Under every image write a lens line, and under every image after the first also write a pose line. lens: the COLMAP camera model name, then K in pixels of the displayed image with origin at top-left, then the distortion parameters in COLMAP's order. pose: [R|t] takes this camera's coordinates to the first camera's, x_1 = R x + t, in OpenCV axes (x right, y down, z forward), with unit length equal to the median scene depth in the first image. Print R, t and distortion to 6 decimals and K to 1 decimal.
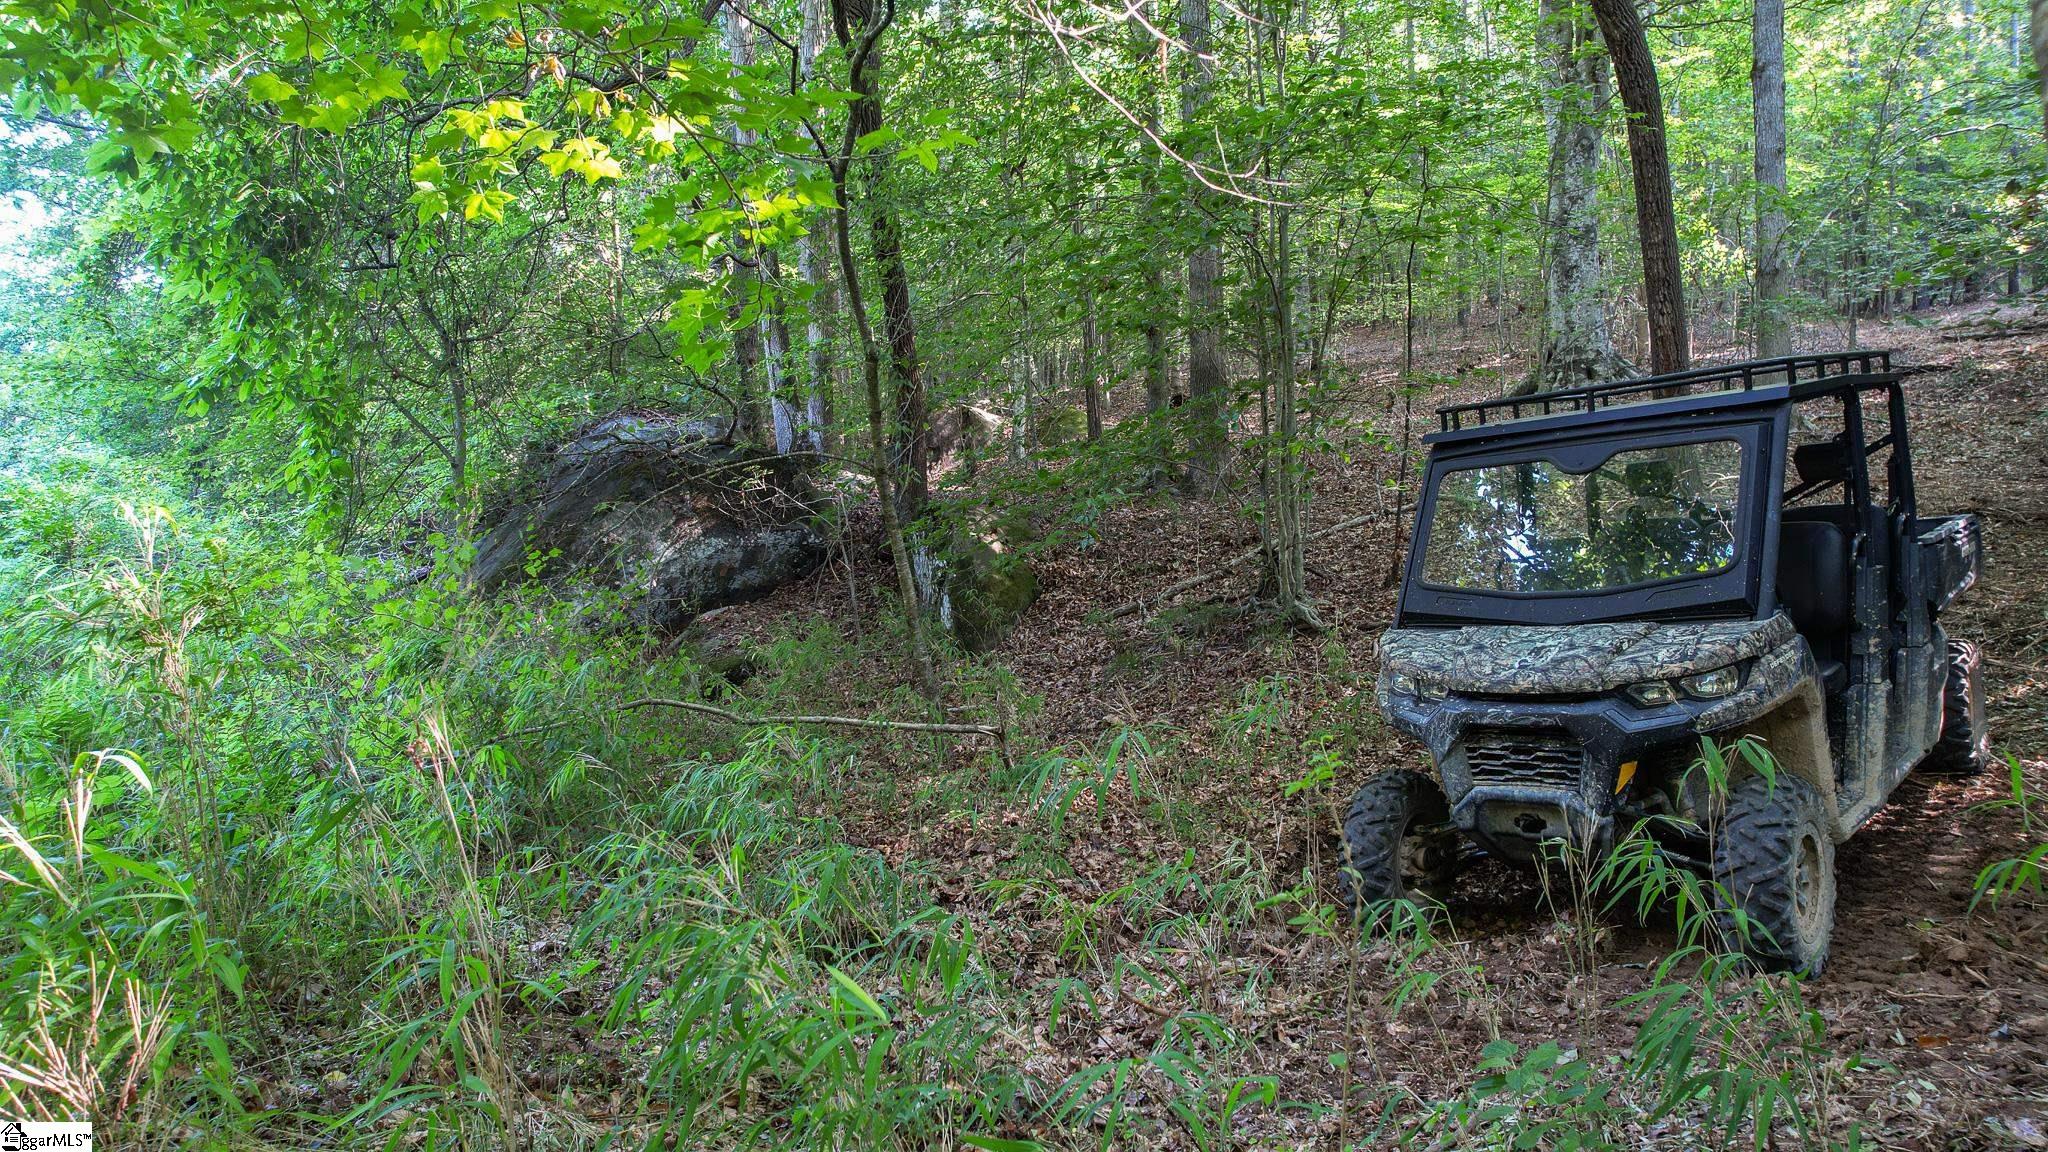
lens RADIAL K [[1297.2, 0, 1024.0], [0, 1297.2, 576.0], [0, 0, 1]] dist [-0.072907, 0.071530]
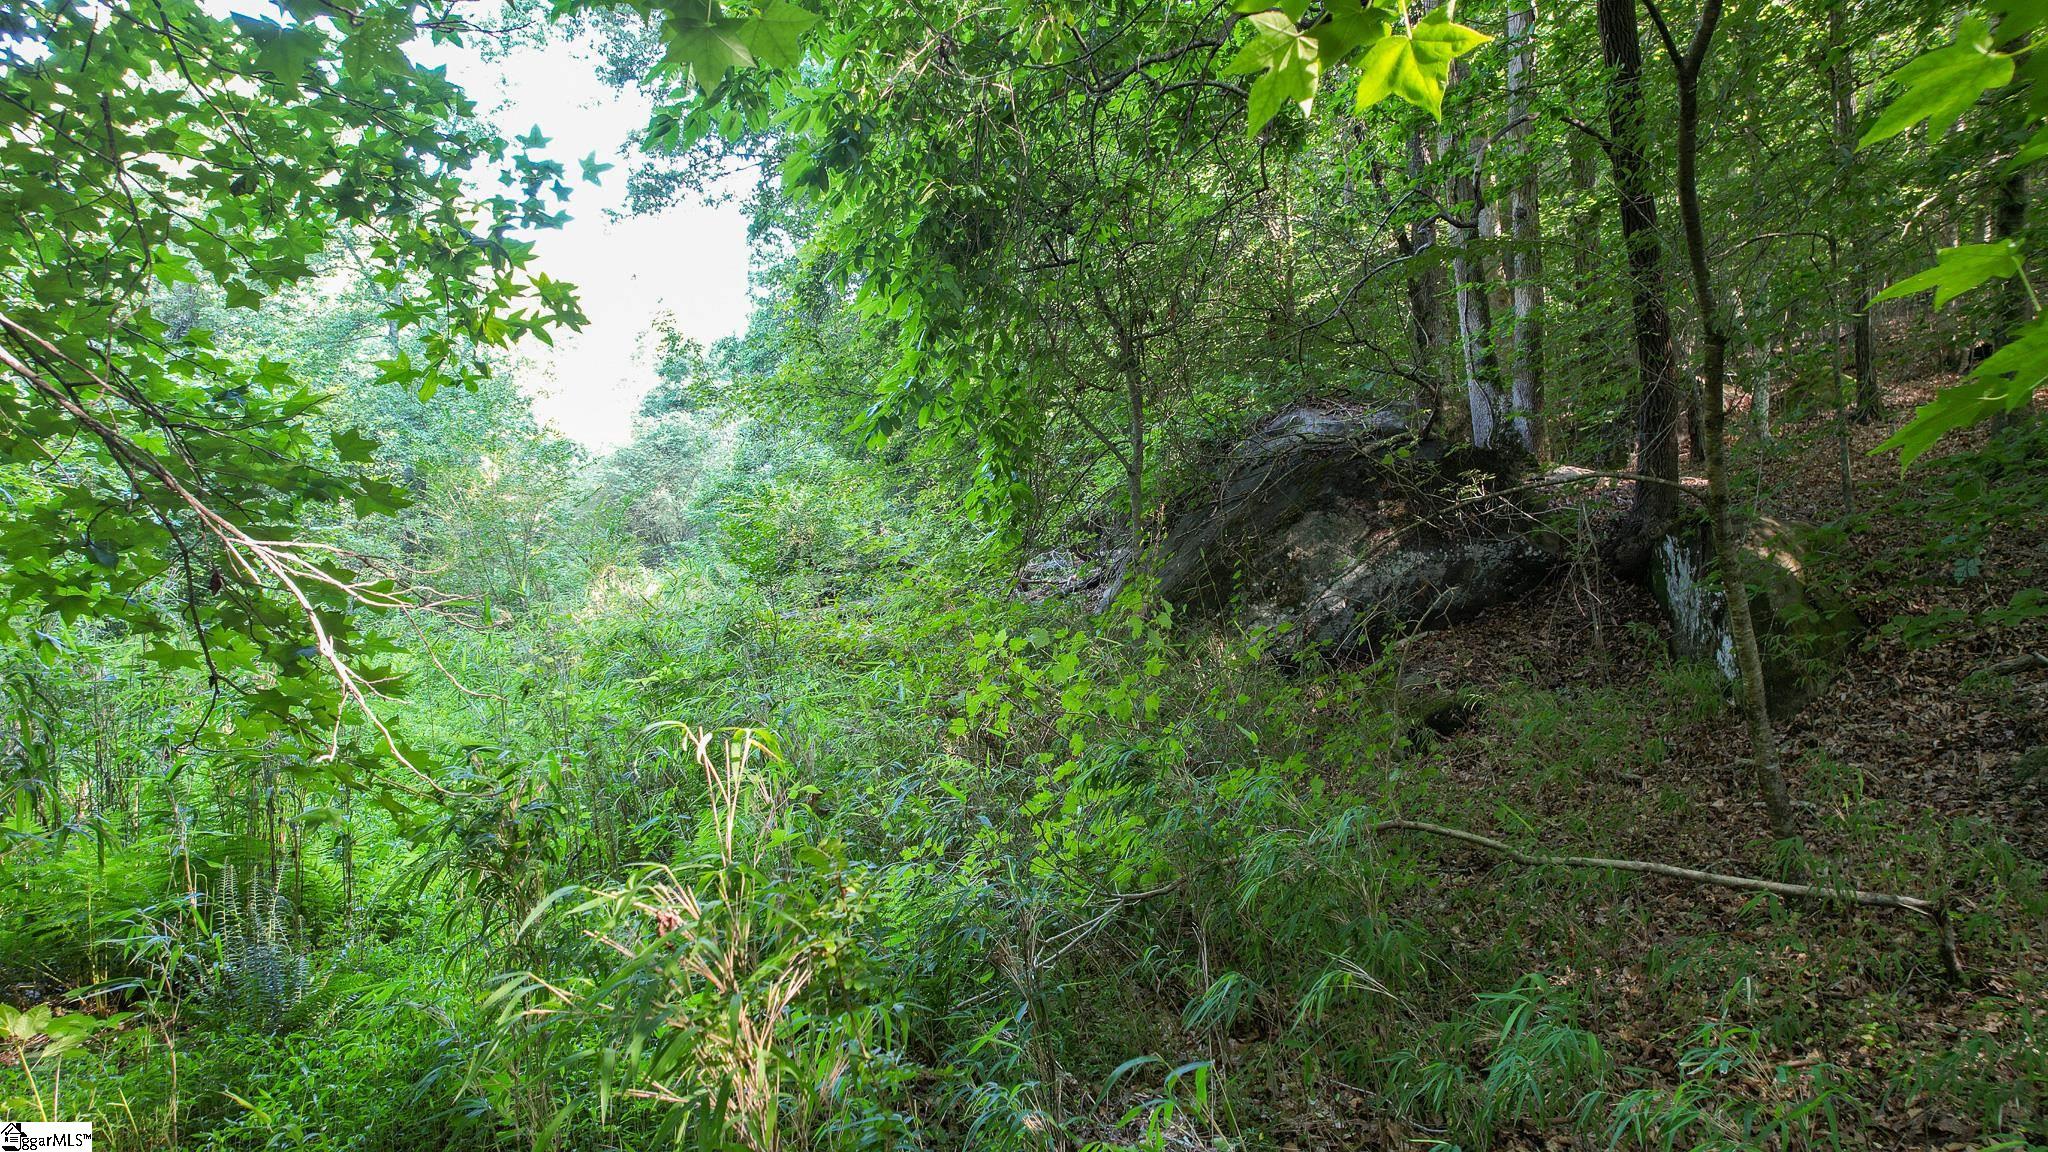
lens RADIAL K [[1297.2, 0, 1024.0], [0, 1297.2, 576.0], [0, 0, 1]] dist [-0.072907, 0.071530]
pose [[0.884454, 0.020393, -0.466182, -0.093785], [-0.010961, 0.999677, 0.022936, -0.040400], [0.466499, -0.015176, 0.884392, 0.170461]]
